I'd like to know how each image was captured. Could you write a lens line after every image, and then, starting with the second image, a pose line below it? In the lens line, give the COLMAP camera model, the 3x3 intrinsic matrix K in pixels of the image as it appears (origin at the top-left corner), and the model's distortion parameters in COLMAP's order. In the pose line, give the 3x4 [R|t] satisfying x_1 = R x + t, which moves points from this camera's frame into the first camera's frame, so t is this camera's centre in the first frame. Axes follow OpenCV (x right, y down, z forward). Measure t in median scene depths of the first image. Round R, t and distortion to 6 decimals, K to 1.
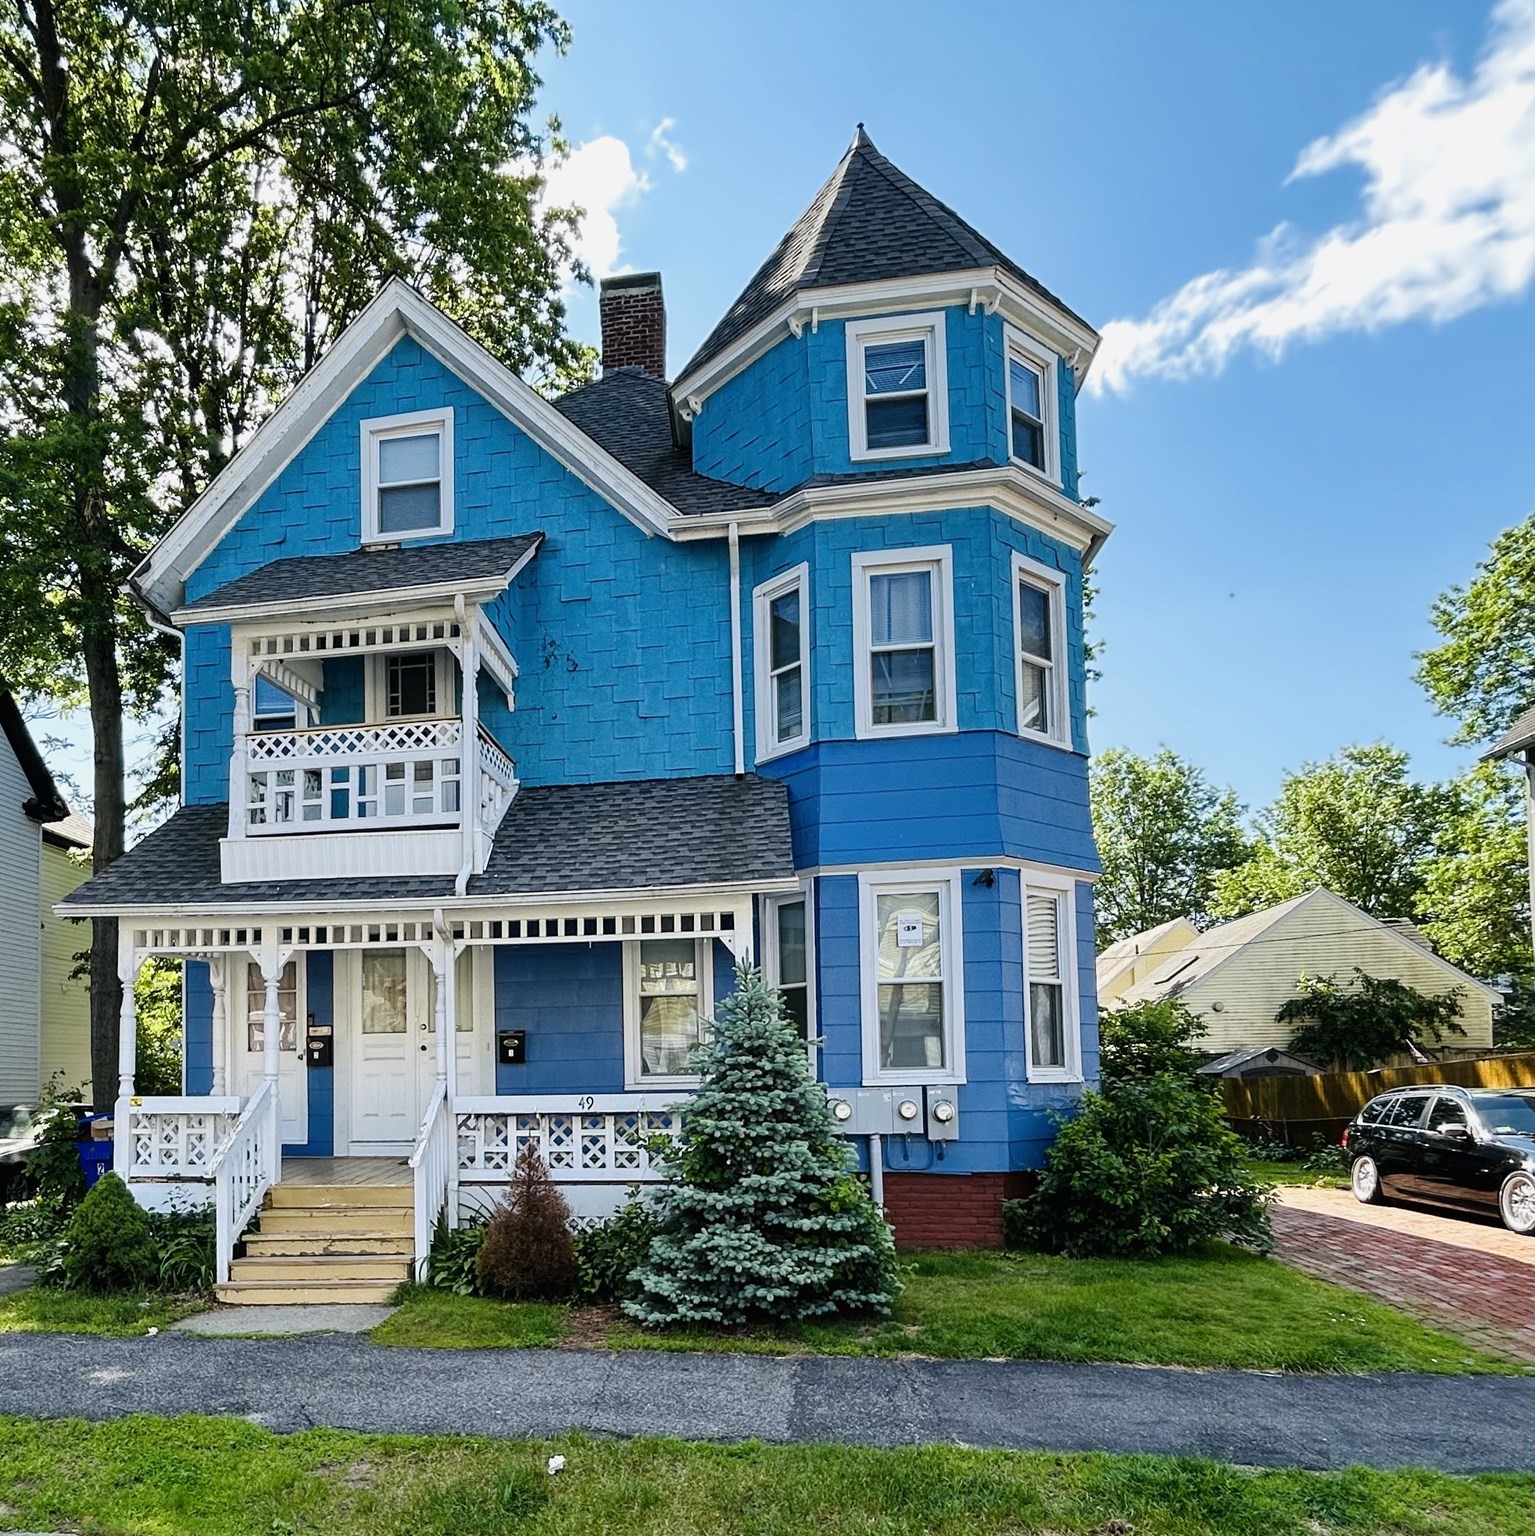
lens RADIAL K [[3204.4, 0, 767.5], [0, 3204.4, 768.0], [0, 0, 1]] dist [-0.122224, 2.354272]
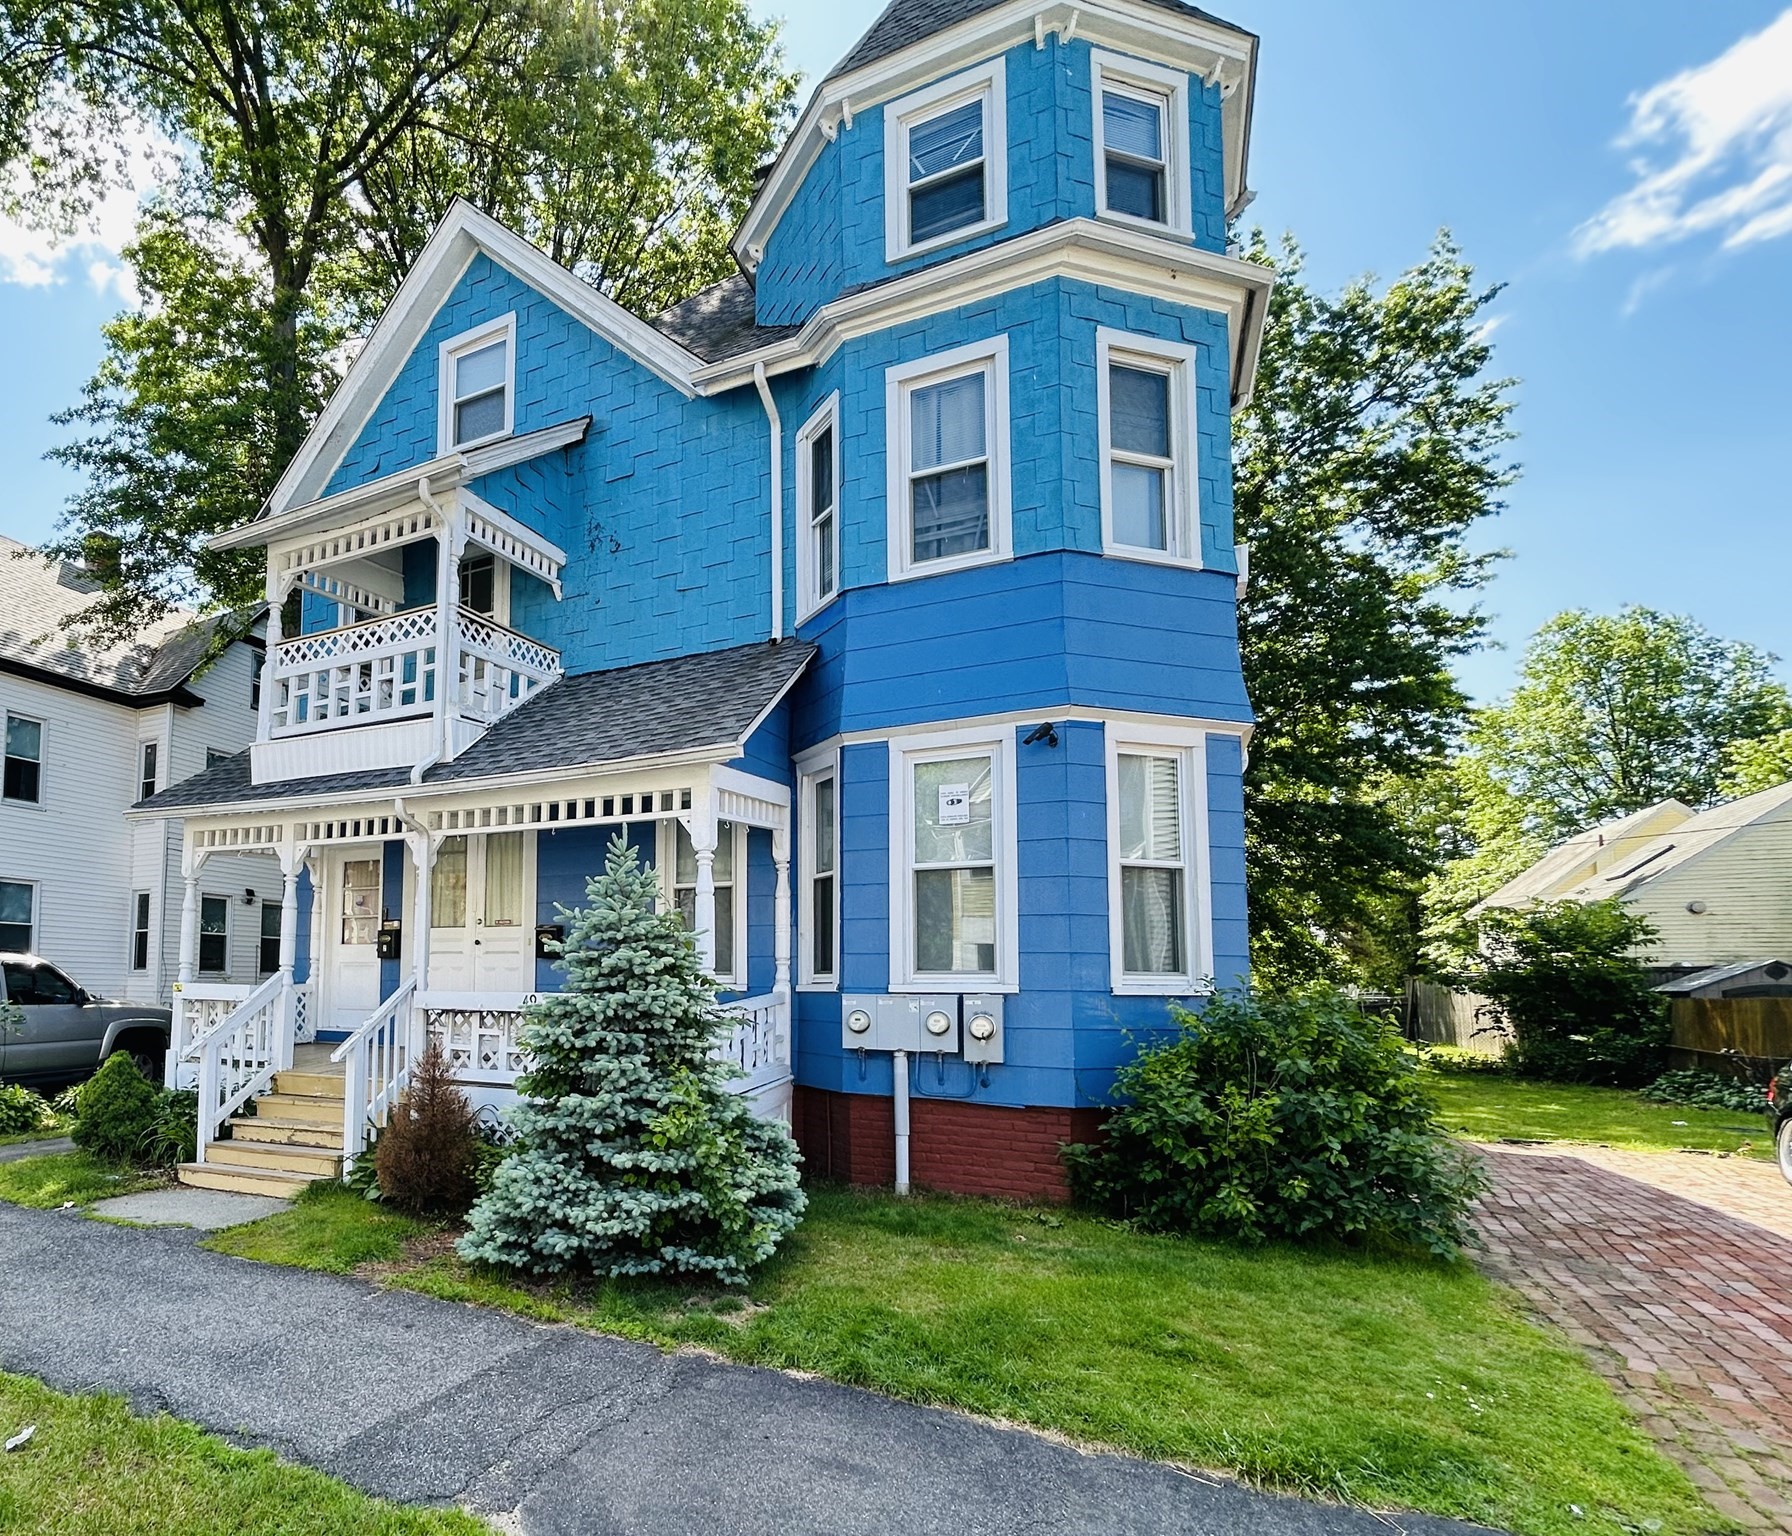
lens RADIAL K [[1501.8, 0, 894.6], [0, 1501.8, 837.8], [0, 0, 1]] dist [-0.029221, 0.122261]
pose [[0.731566, -0.044008, -0.680349, 0.296234], [0.045509, 0.998841, -0.015675, 0.064815], [0.680250, -0.019495, 0.732721, 0.708670]]
